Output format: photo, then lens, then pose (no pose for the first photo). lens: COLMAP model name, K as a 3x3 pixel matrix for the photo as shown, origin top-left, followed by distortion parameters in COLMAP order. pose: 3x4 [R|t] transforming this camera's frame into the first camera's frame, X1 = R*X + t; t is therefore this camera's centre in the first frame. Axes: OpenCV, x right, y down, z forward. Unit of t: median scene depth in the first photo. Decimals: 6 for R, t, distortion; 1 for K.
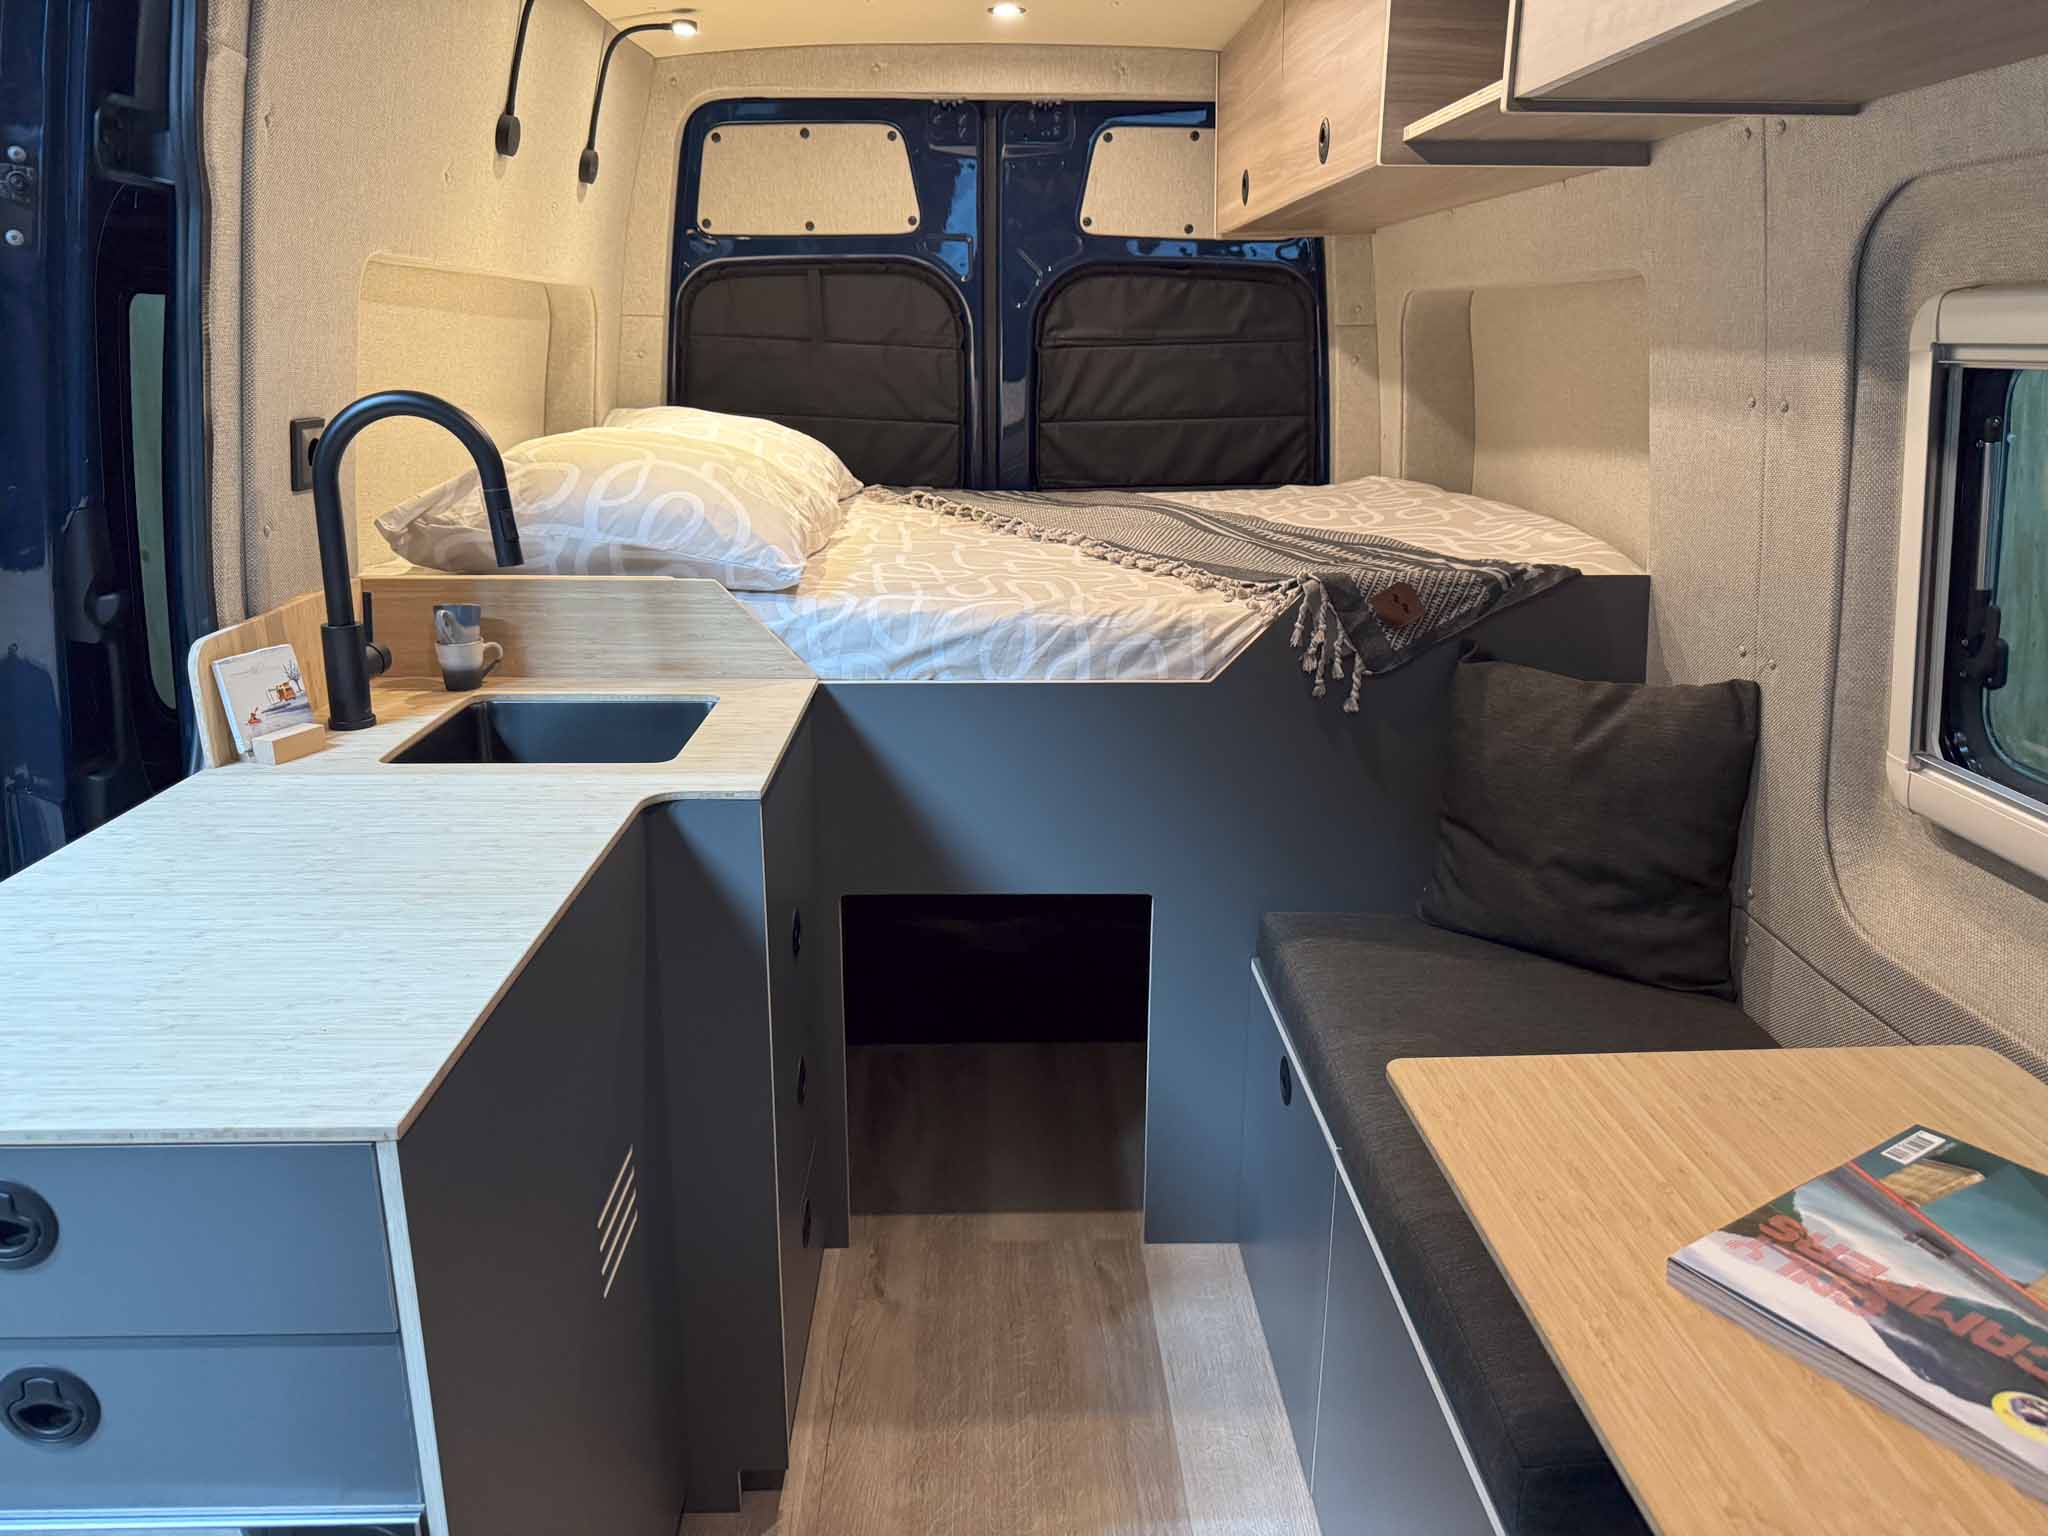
lens RADIAL K [[1420.1, 0, 1024.0], [0, 1420.1, 768.0], [0, 0, 1]] dist [0.039413, -0.068143]
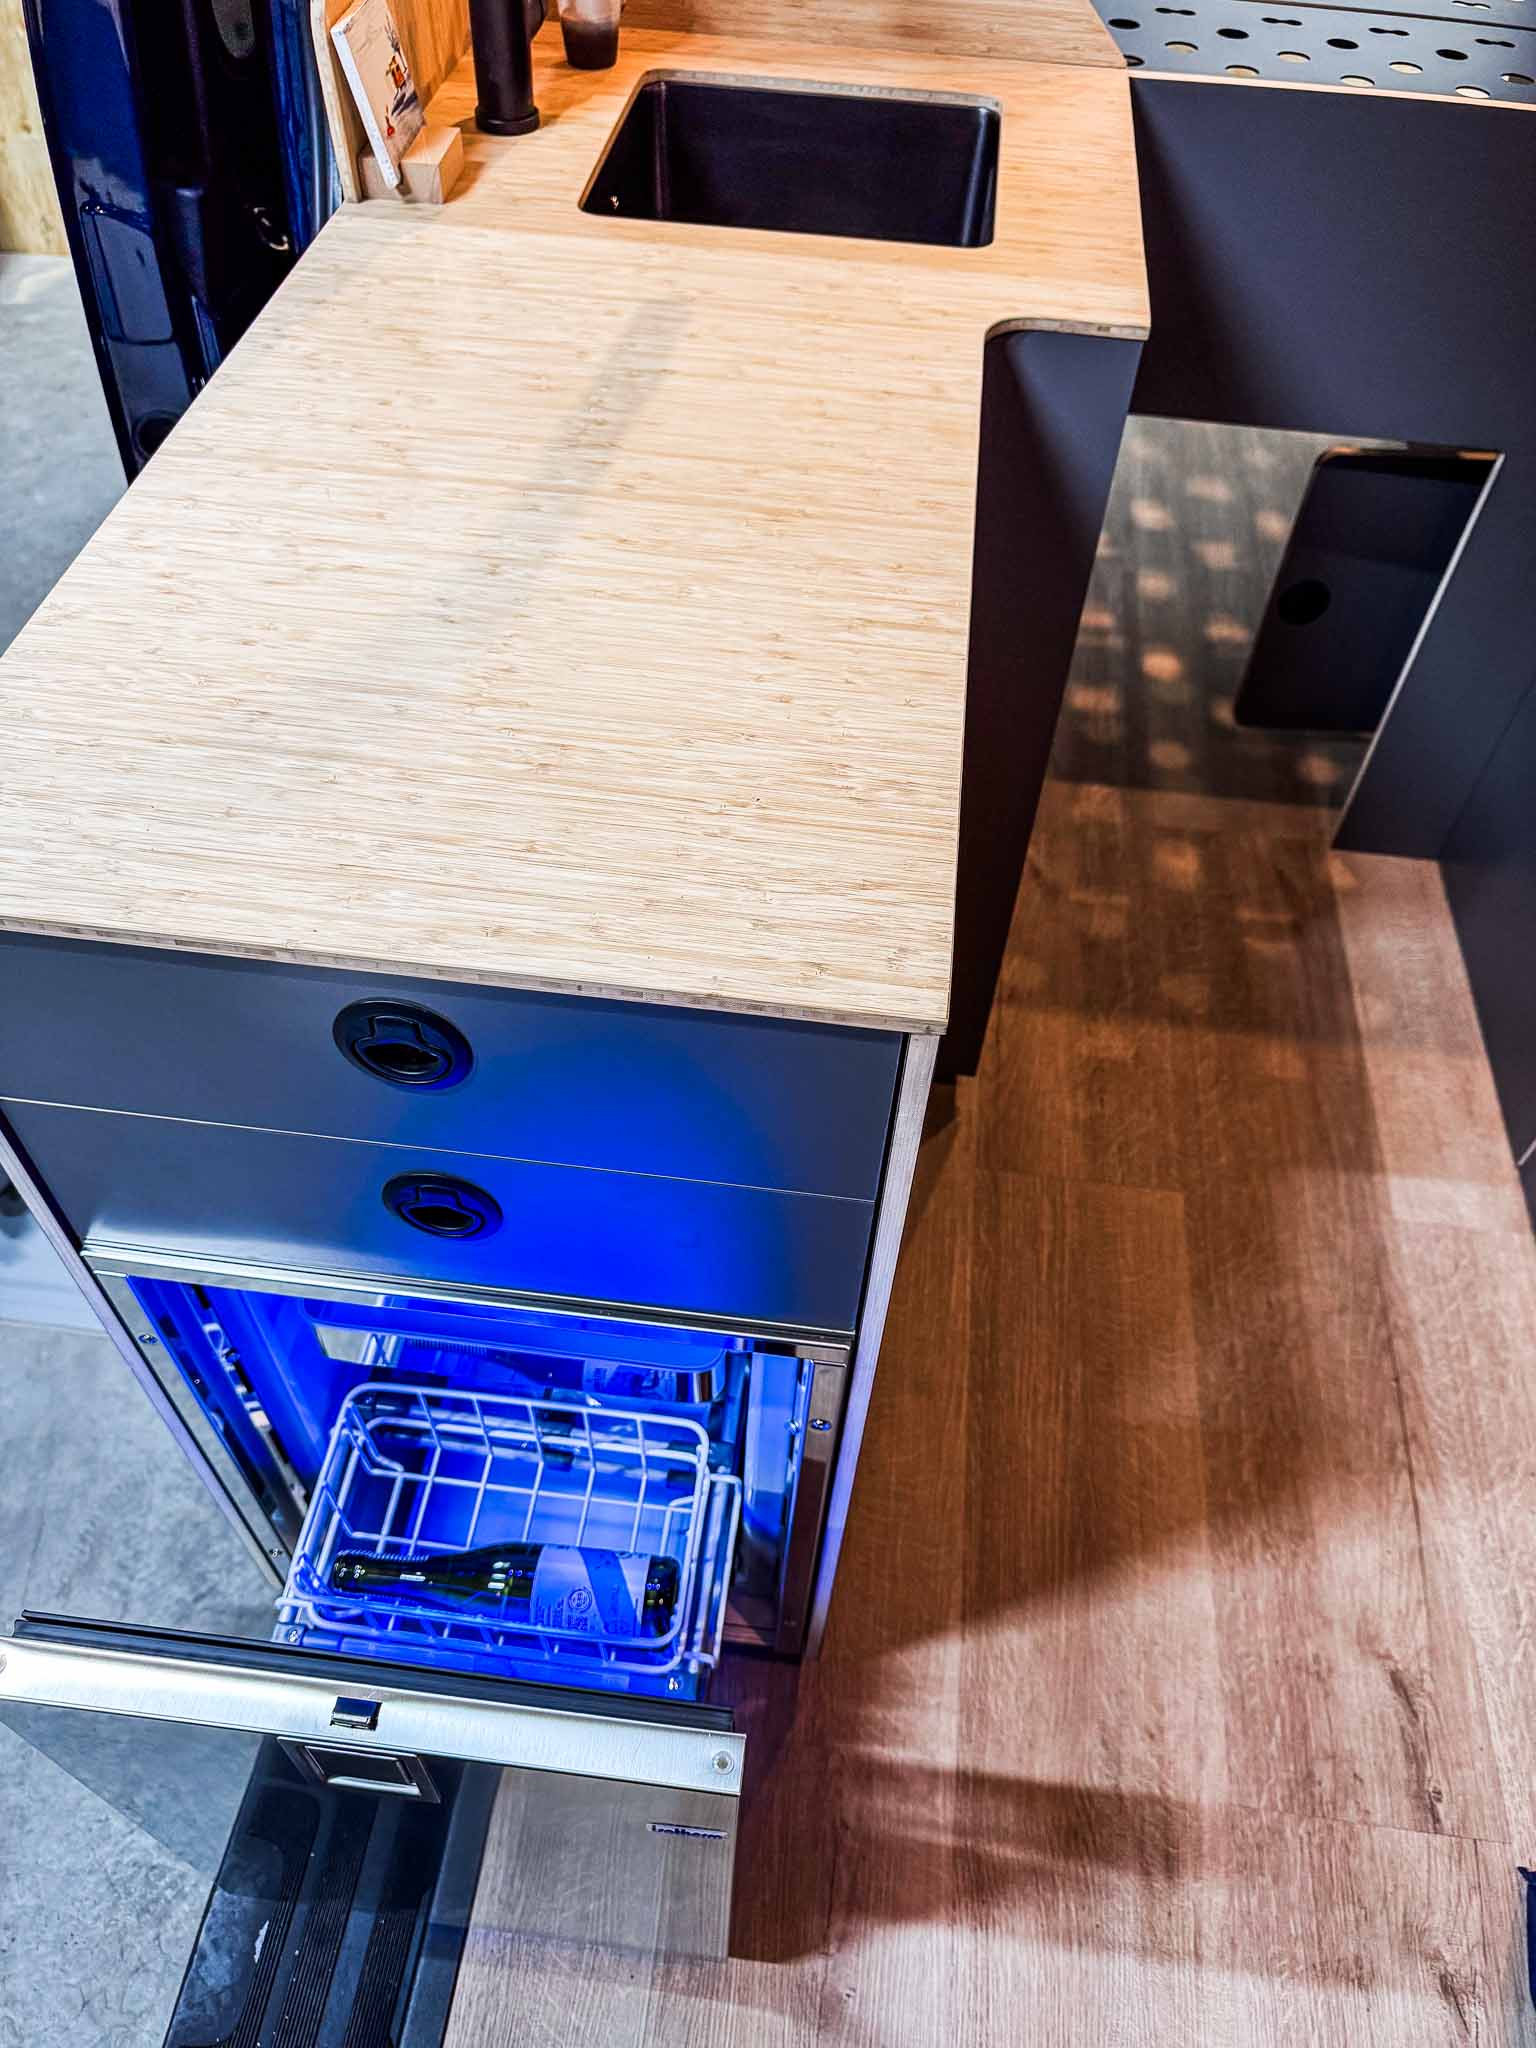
lens RADIAL K [[1455.9, 0, 768.0], [0, 1455.9, 1024.0], [0, 0, 1]] dist [0.001684, 0.004765]
pose [[0.987739, 0.133762, -0.080496, -0.221822], [-0.067431, 0.830591, 0.552785, -0.064848], [0.140800, -0.540579, 0.829427, 0.186564]]
